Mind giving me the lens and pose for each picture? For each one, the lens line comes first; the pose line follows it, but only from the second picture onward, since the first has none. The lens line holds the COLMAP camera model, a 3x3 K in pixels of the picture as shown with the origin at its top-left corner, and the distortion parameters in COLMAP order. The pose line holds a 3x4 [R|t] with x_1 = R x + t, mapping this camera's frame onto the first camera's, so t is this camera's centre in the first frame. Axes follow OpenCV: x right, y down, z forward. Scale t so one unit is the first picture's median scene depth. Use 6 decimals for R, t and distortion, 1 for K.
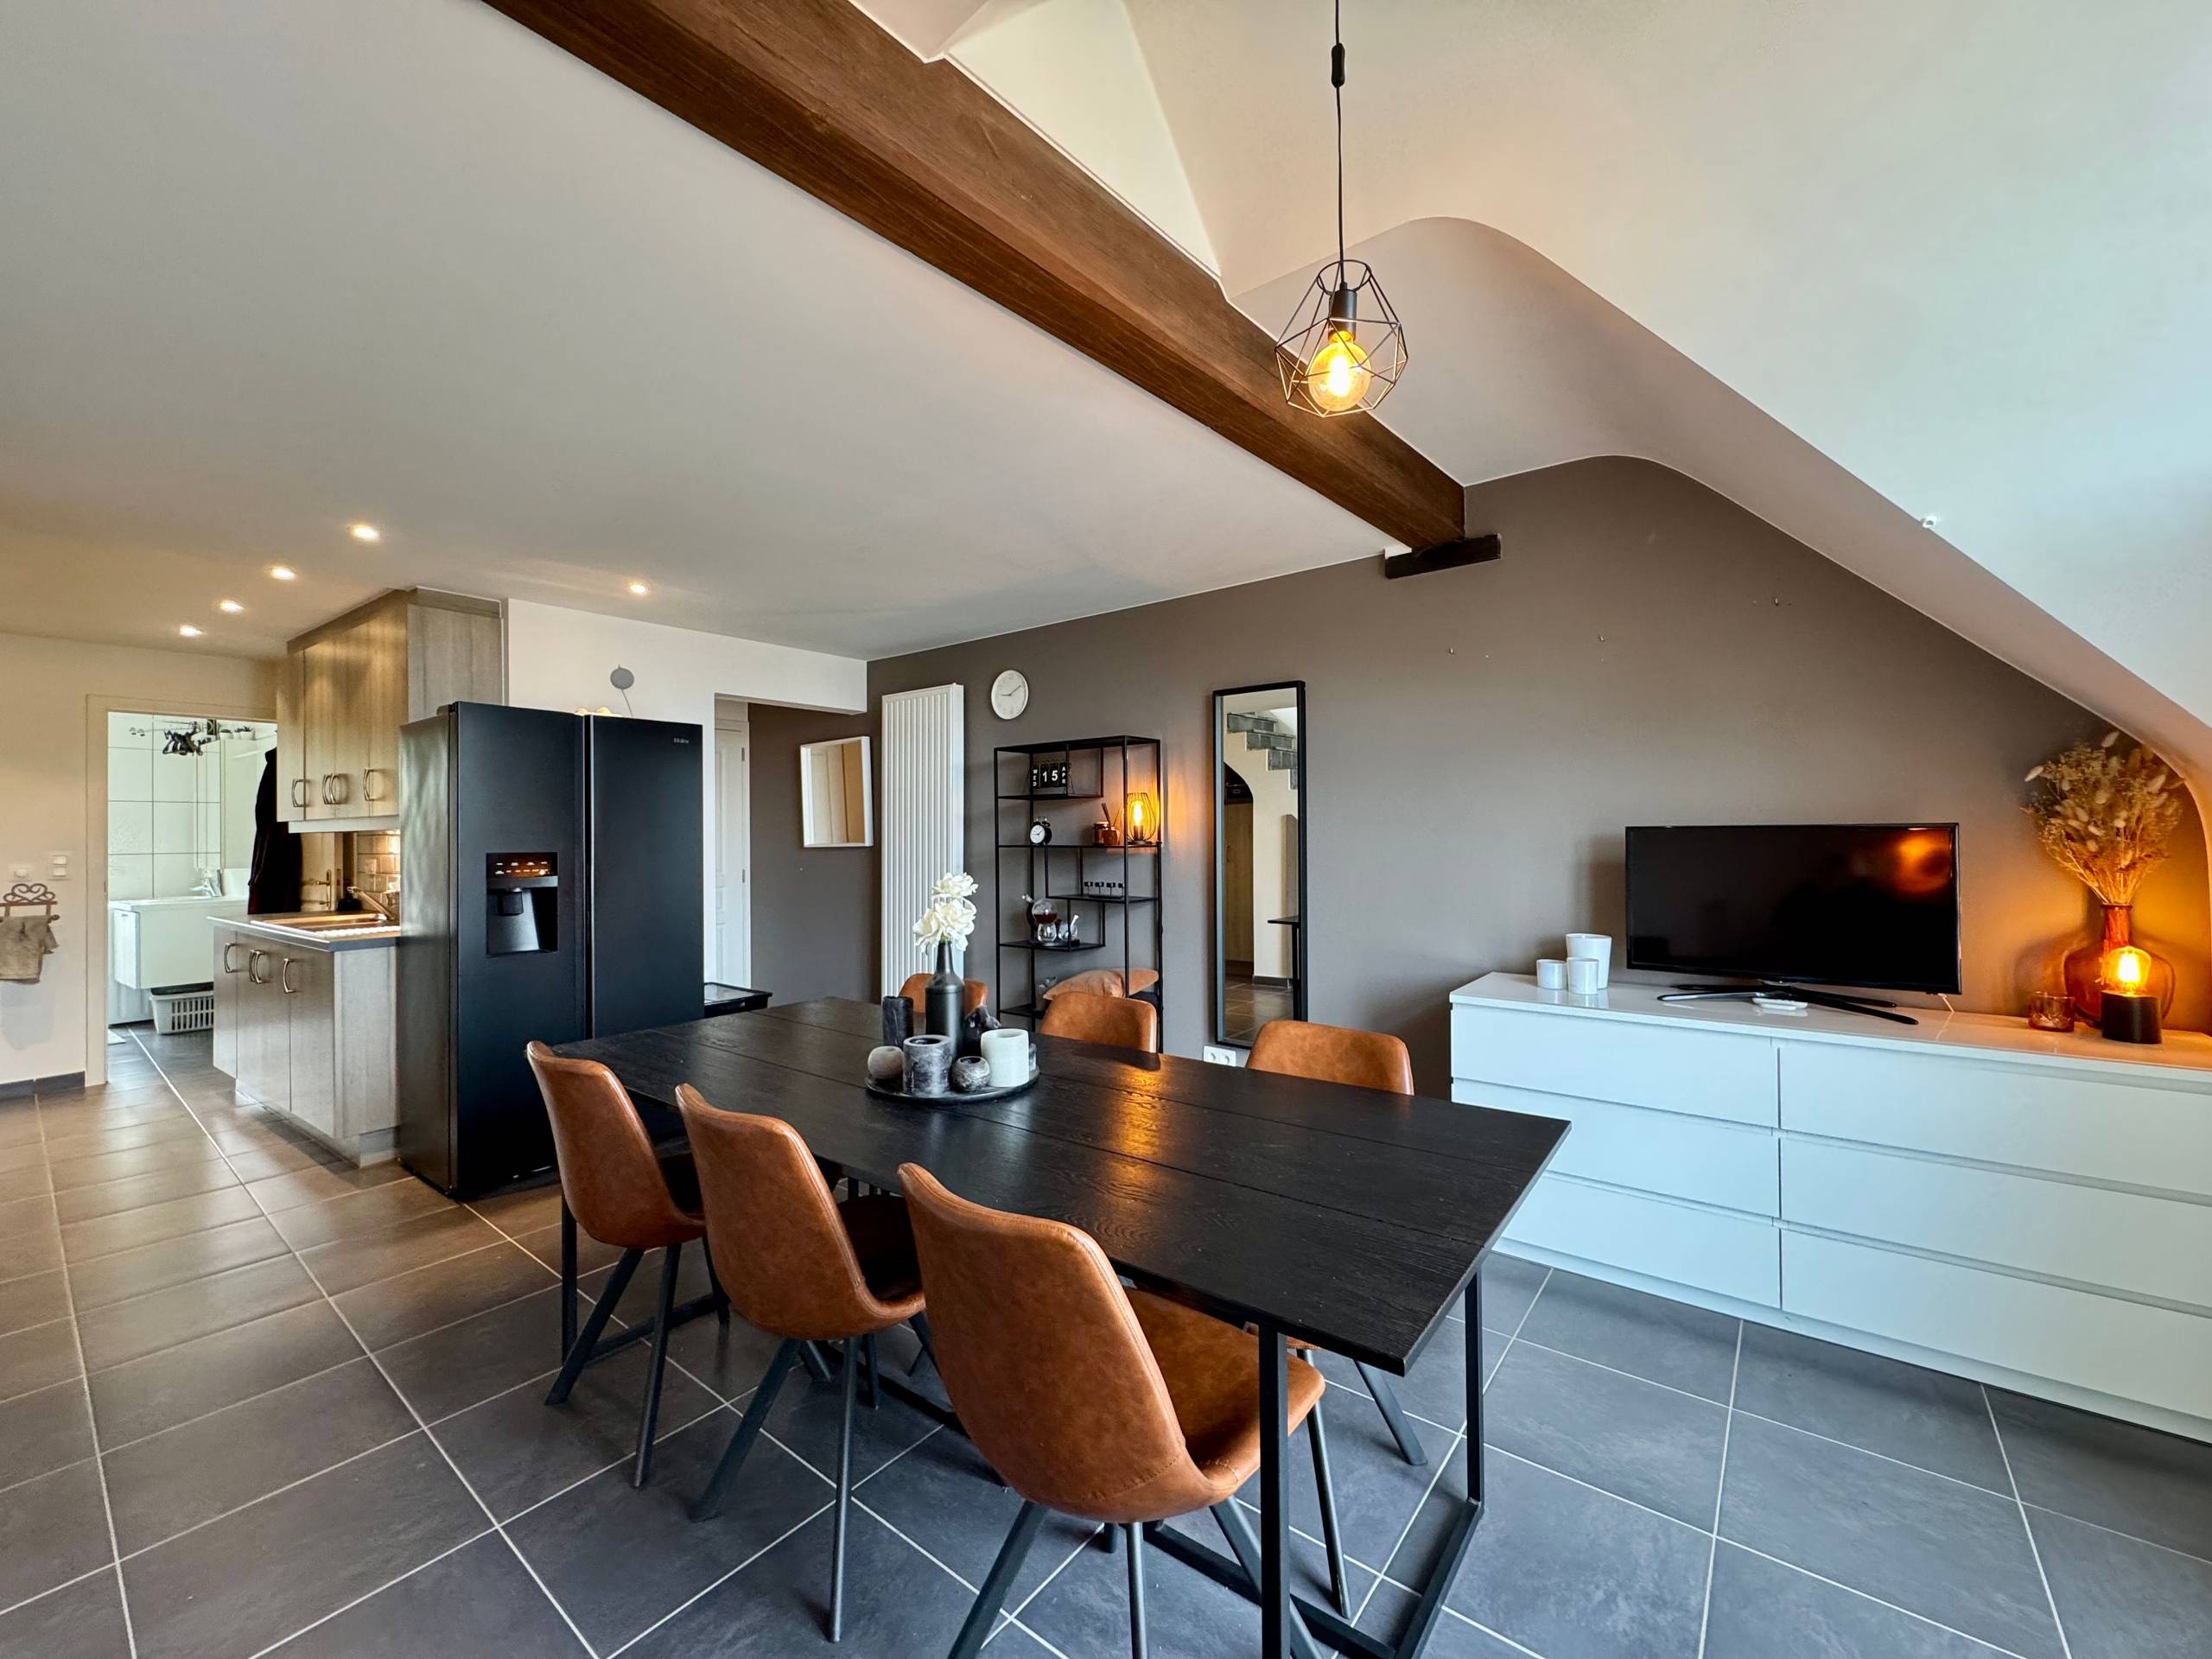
lens RADIAL K [[883.1, 0, 1106.0], [0, 883.1, 829.5], [0, 0, 1]] dist [-0.000655, -0.000028]
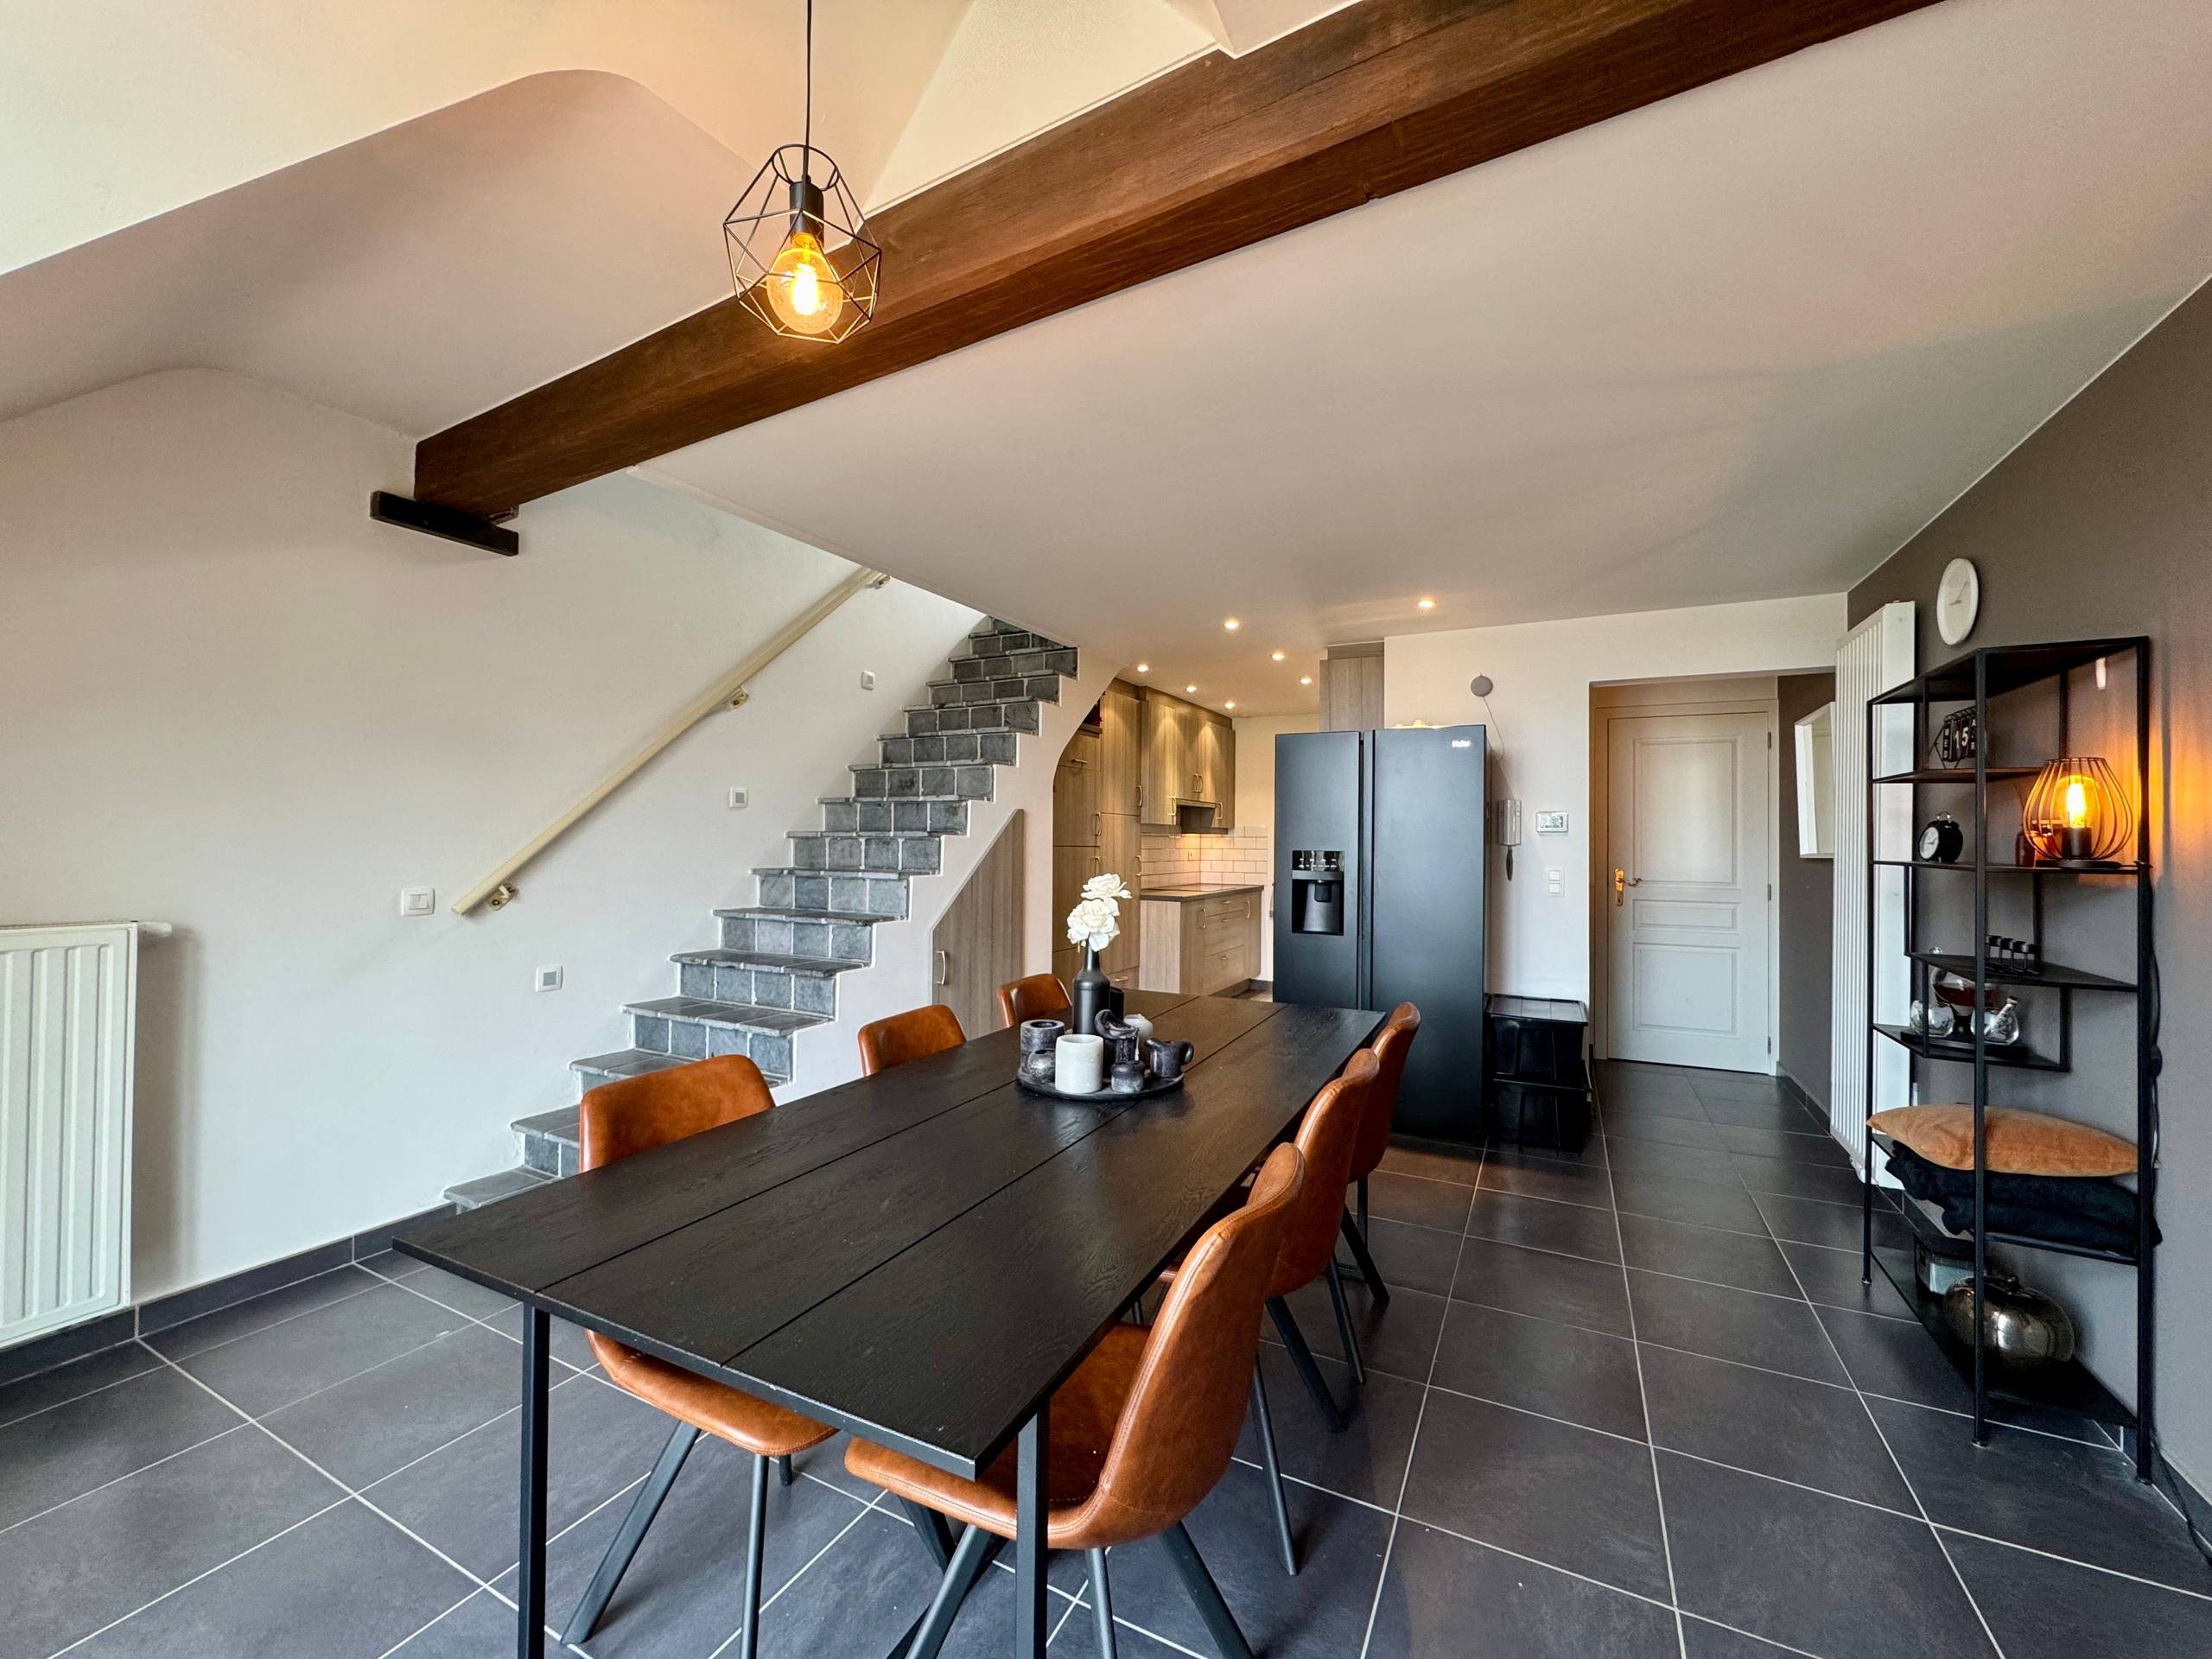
lens RADIAL K [[883.1, 0, 1106.0], [0, 883.1, 829.5], [0, 0, 1]] dist [-0.000655, -0.000028]
pose [[0.191118, -0.000909, -0.981567, 0.400562], [-0.003450, 0.999993, -0.001598, -0.000427], [0.981561, 0.003691, 0.191113, 0.393428]]
